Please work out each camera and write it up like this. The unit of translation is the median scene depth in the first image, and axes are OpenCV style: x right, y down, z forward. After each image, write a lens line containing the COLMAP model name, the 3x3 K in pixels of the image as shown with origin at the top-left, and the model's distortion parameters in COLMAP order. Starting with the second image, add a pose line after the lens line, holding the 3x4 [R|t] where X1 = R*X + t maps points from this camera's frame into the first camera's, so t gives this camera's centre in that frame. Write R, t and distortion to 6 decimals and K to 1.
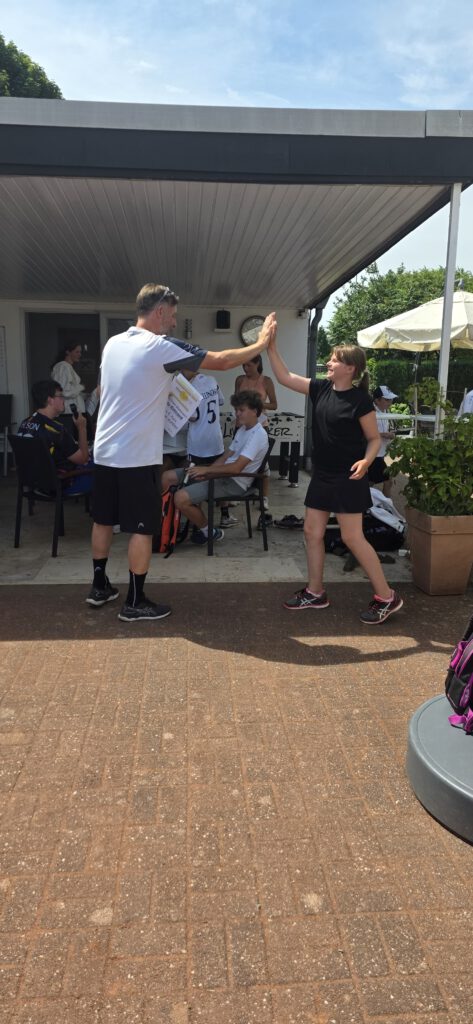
lens RADIAL K [[664.8, 0, 230.5], [0, 664.8, 500.4], [0, 0, 1]] dist [0.076044, -0.067596]
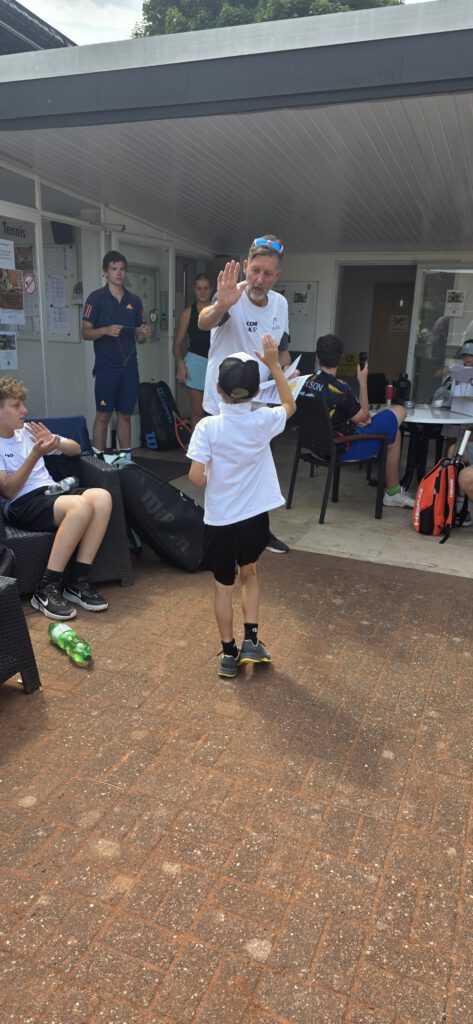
lens RADIAL K [[664.8, 0, 236.9], [0, 664.8, 518.6], [0, 0, 1]] dist [0.076044, -0.067596]
pose [[0.898496, 0.138202, -0.416660, 0.056562], [-0.103203, 0.989049, 0.105509, -0.024411], [0.426679, -0.051799, 0.902919, 0.160412]]
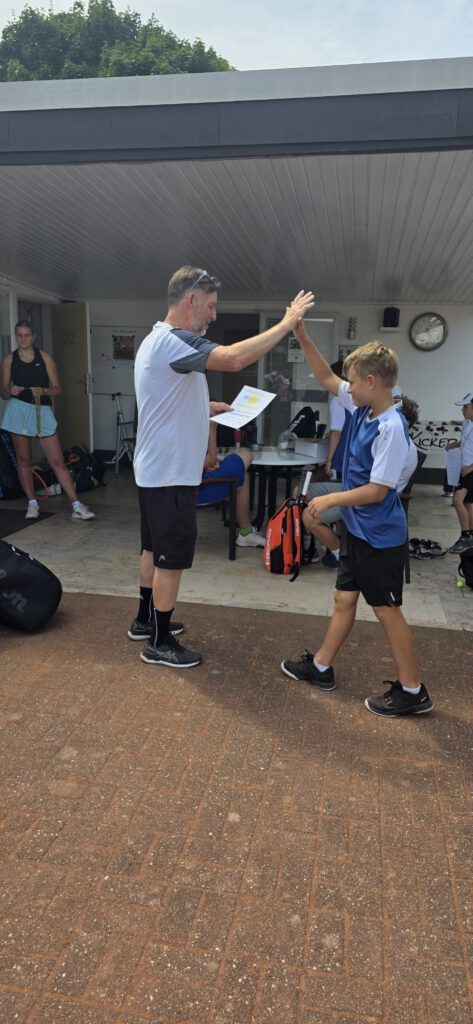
lens RADIAL K [[664.8, 0, 232.4], [0, 664.8, 510.8], [0, 0, 1]] dist [0.076044, -0.067596]
pose [[0.966124, 0.065998, -0.249495, 0.096486], [-0.062828, 0.997811, 0.020656, -0.047825], [0.250312, -0.004281, 0.968156, 0.212859]]
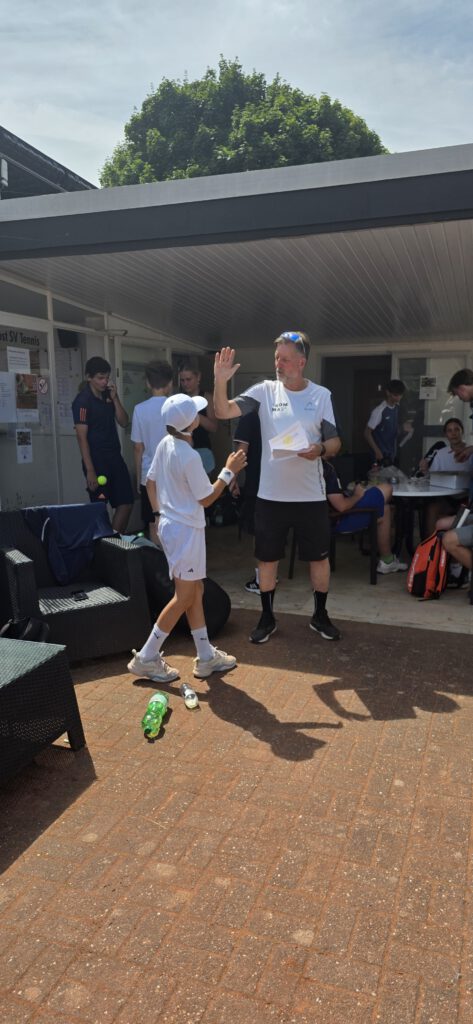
lens RADIAL K [[664.8, 0, 254.6], [0, 664.8, 525.5], [0, 0, 1]] dist [0.076044, -0.067596]
pose [[0.918915, 0.053547, -0.390804, 0.088342], [-0.060518, 0.998152, -0.005535, -0.013223], [0.389786, 0.028736, 0.920457, -0.017018]]
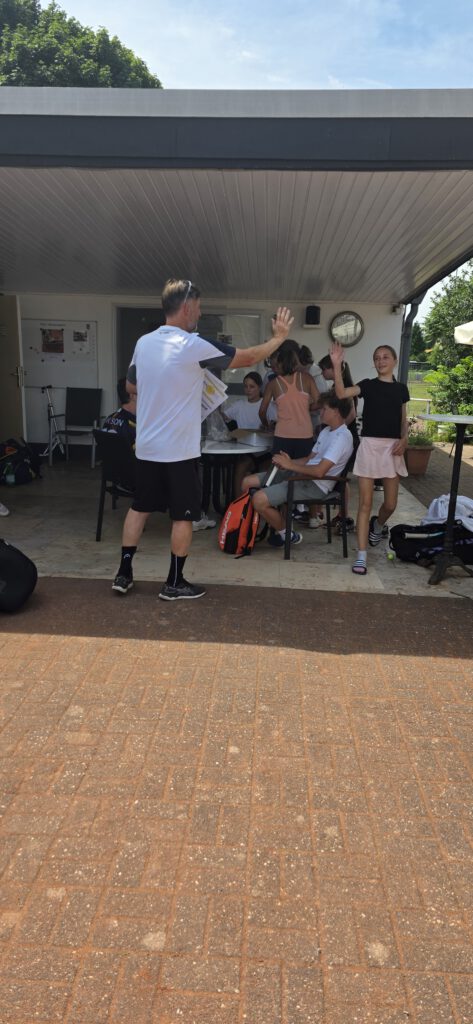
lens RADIAL K [[664.8, 0, 228.9], [0, 664.8, 508.8], [0, 0, 1]] dist [0.076044, -0.067596]
pose [[0.991187, 0.042354, -0.125514, 0.007713], [-0.039843, 0.998954, 0.022449, -0.019493], [0.126333, -0.017250, 0.991838, 0.049042]]
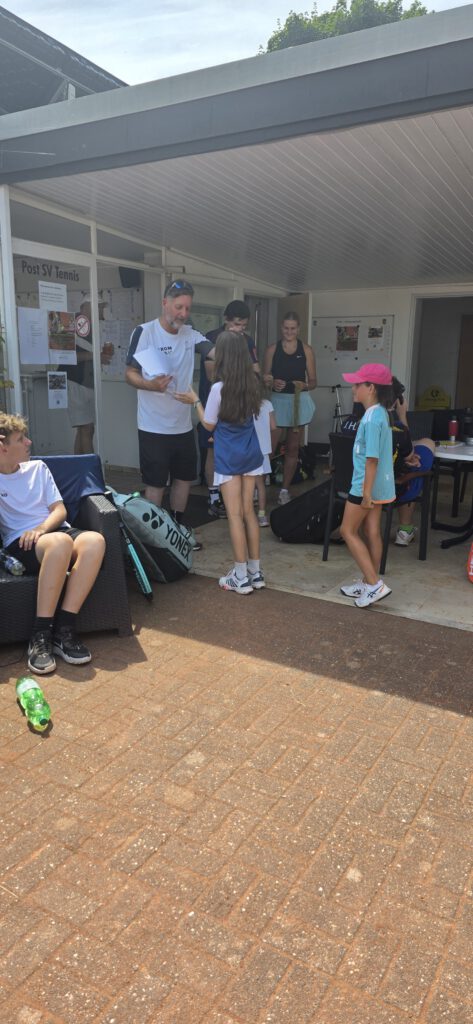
lens RADIAL K [[664.8, 0, 246.2], [0, 664.8, 503.4], [0, 0, 1]] dist [0.076044, -0.067596]
pose [[0.826521, 0.114825, -0.551069, 0.171442], [-0.108081, 0.993131, 0.044831, -0.054861], [0.552432, 0.022506, 0.833254, 0.378312]]
